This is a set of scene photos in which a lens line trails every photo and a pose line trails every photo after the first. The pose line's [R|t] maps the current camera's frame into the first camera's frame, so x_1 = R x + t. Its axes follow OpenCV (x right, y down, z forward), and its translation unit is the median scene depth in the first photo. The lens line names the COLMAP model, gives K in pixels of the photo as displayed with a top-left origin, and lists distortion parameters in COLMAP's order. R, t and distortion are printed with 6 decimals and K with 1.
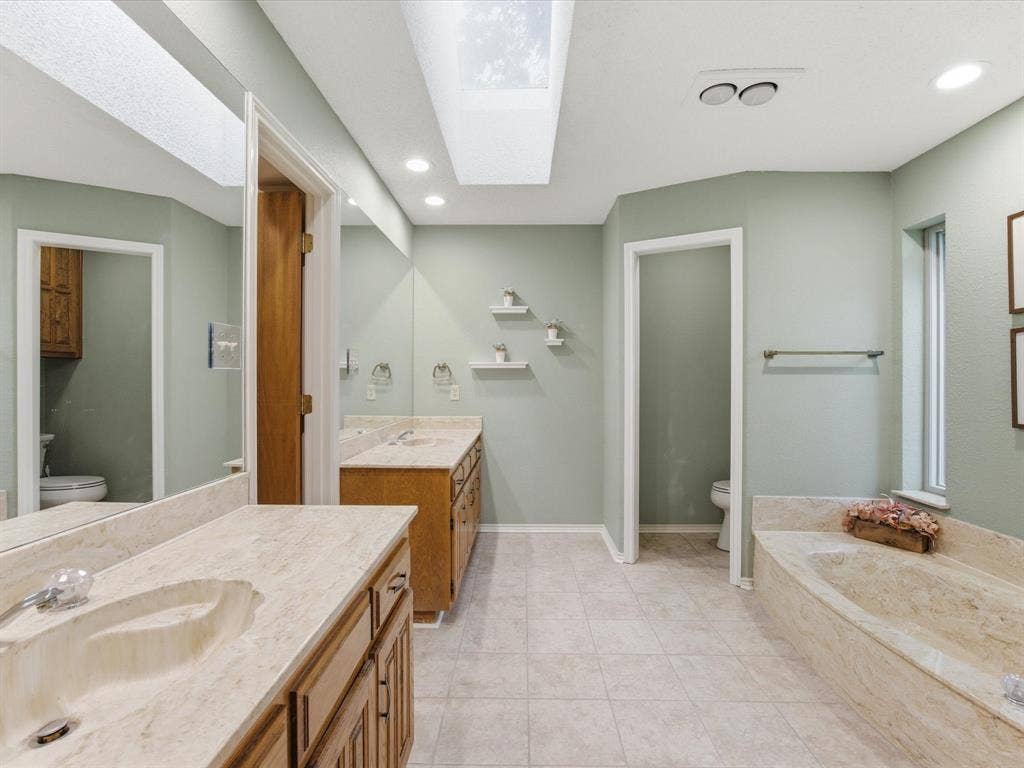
lens RADIAL K [[451.1, 0, 509.7], [0, 451.1, 380.3], [0, 0, 1]] dist [-0.003653, 0.000154]
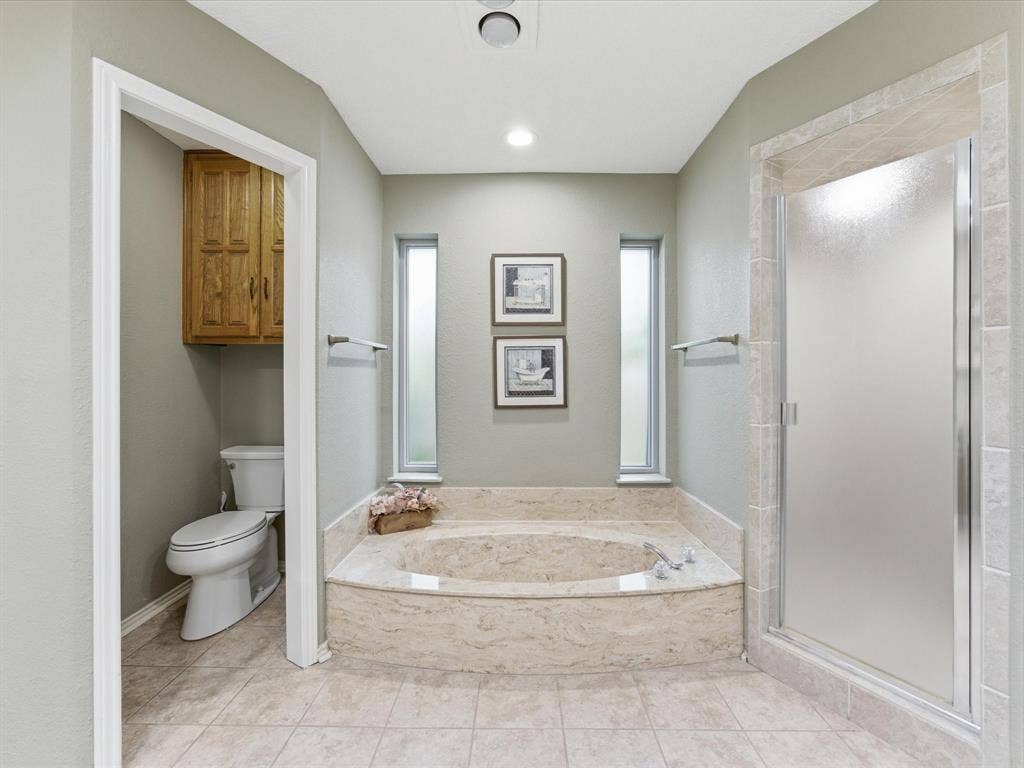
lens RADIAL K [[451.1, 0, 507.4], [0, 451.1, 378.9], [0, 0, 1]] dist [-0.003653, 0.000154]
pose [[0.005847, -0.003372, 0.999977, -0.239777], [0.005058, 0.999982, 0.003342, 0.009303], [-0.999970, 0.005038, 0.005864, 0.836079]]
